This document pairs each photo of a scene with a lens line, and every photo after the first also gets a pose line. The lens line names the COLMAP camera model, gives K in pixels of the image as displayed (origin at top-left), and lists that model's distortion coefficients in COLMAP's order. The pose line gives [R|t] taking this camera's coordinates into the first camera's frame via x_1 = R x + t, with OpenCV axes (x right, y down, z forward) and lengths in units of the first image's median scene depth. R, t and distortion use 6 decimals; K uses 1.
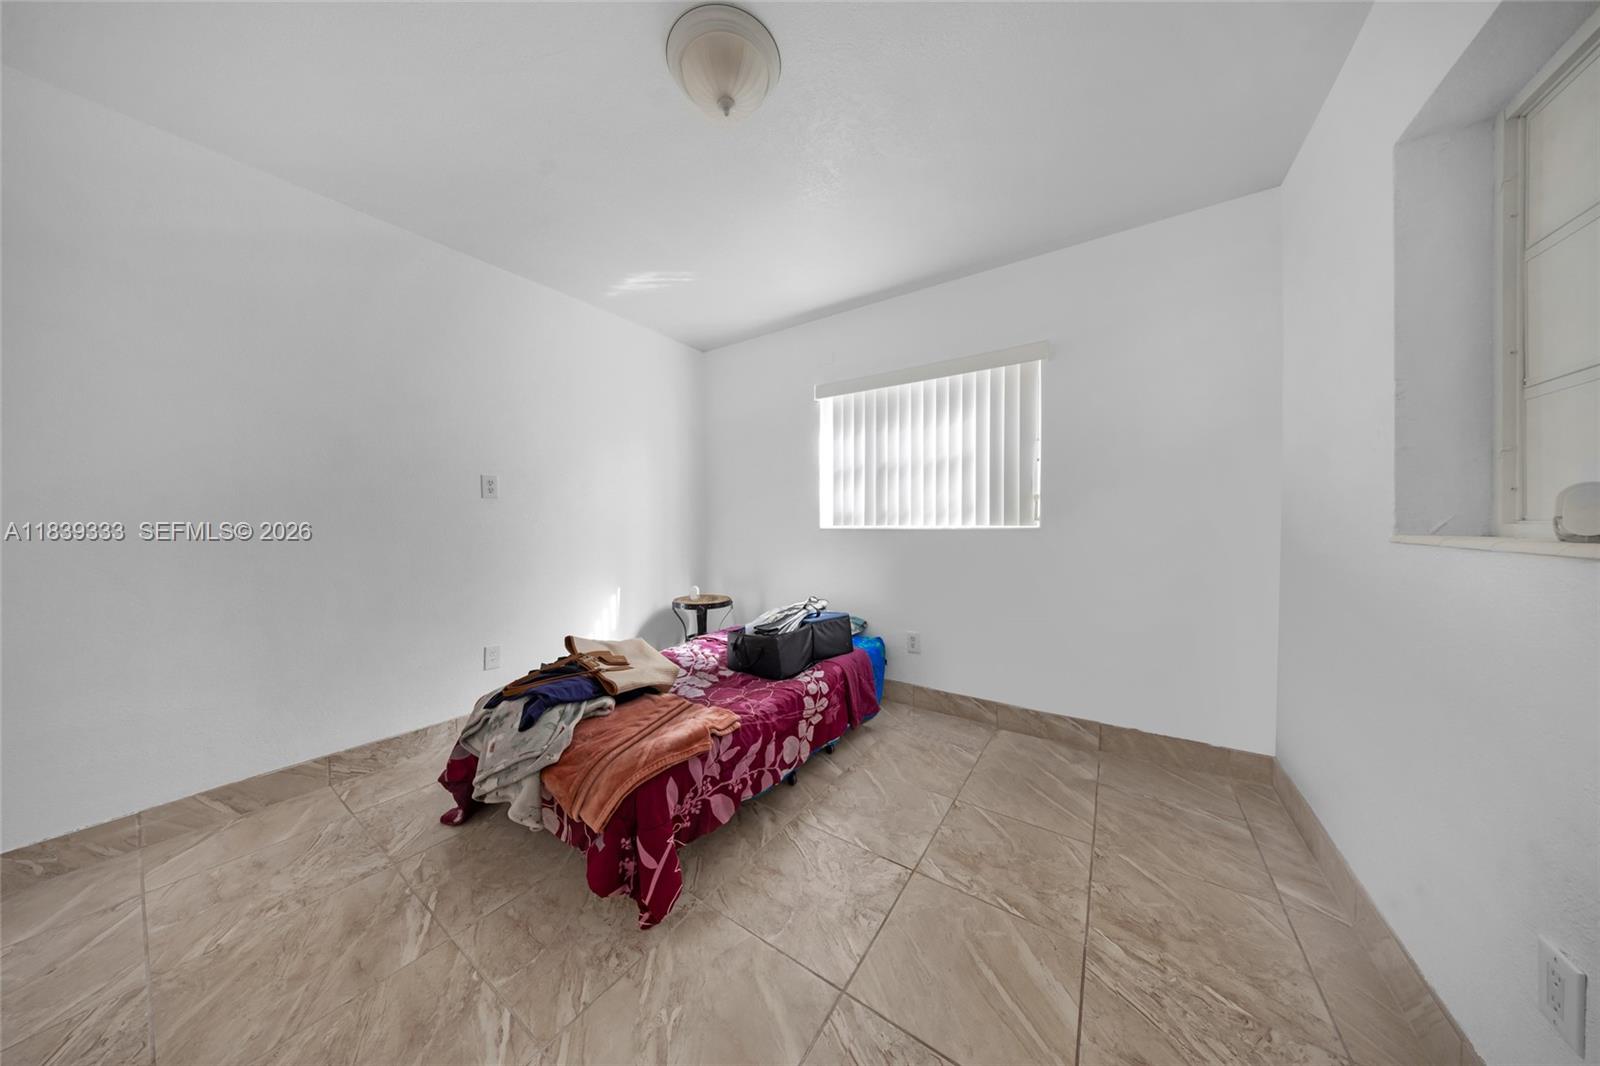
lens RADIAL K [[472.5, 0, 801.0], [0, 472.5, 524.0], [0, 0, 1]] dist [0.000019, 0.000044]
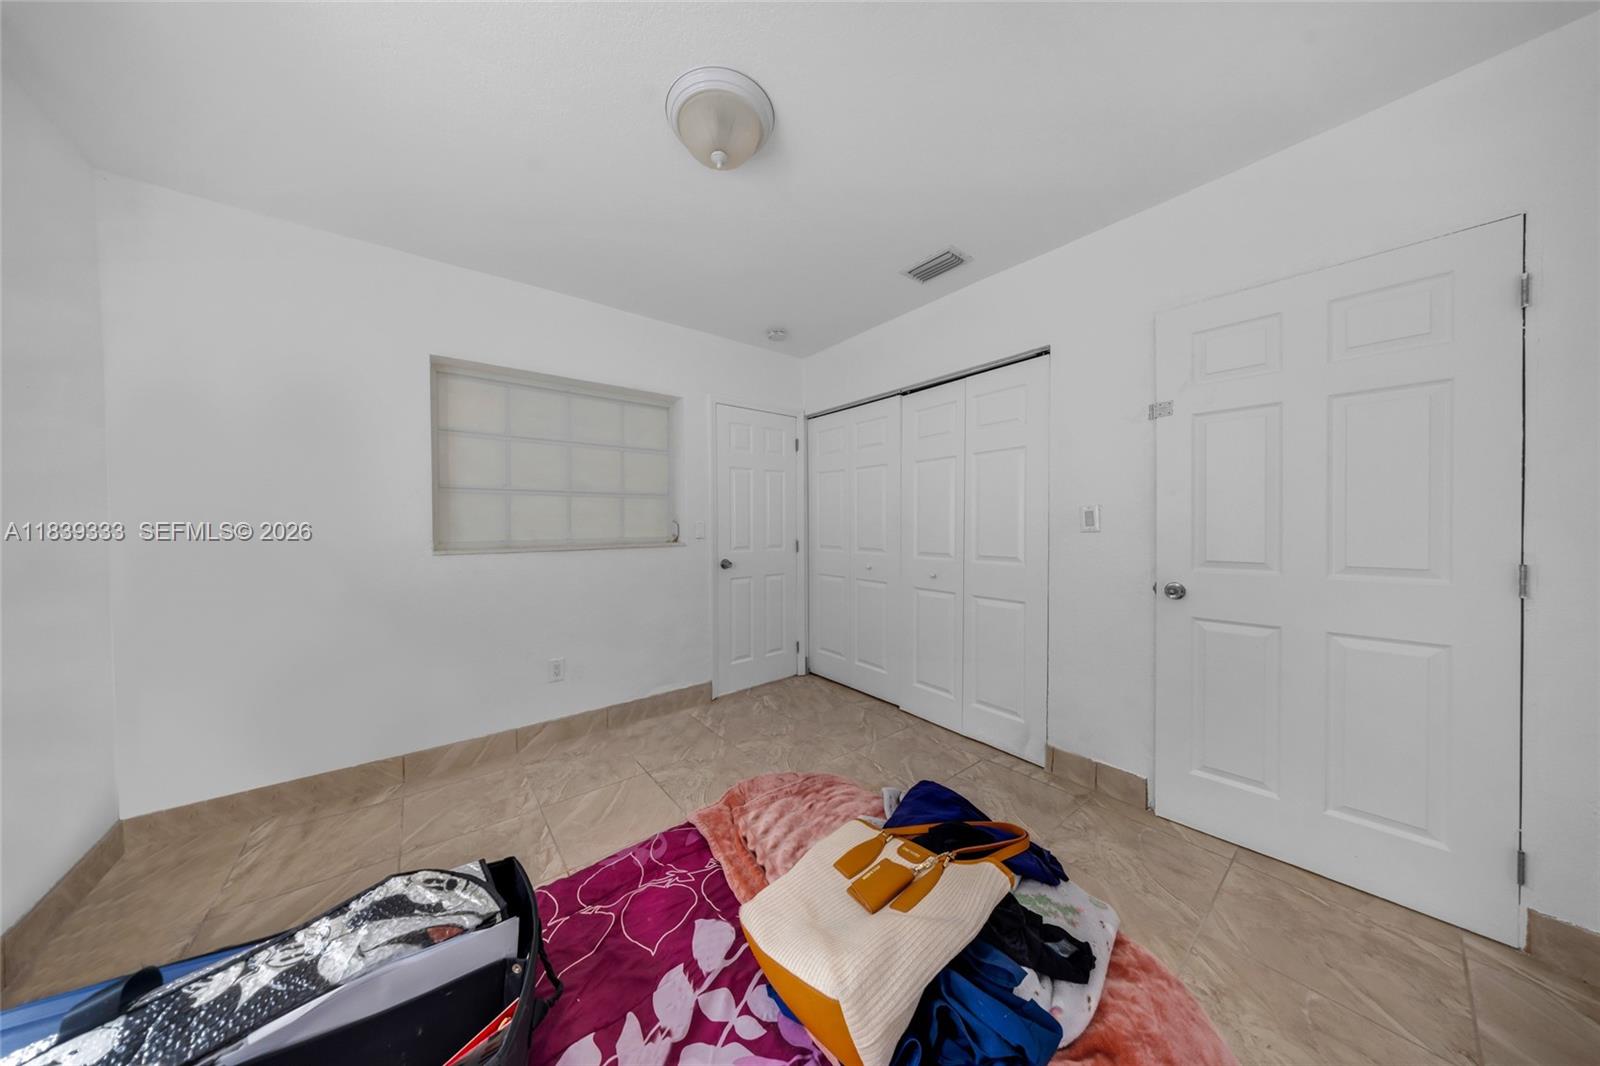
lens RADIAL K [[472.5, 0, 798.0], [0, 472.5, 530.4], [0, 0, 1]] dist [0.000019, 0.000044]
pose [[-0.959748, 0.001500, 0.280858, -0.644046], [0.005909, 0.999872, 0.014850, -0.075363], [-0.280800, 0.015912, -0.959635, 2.089192]]
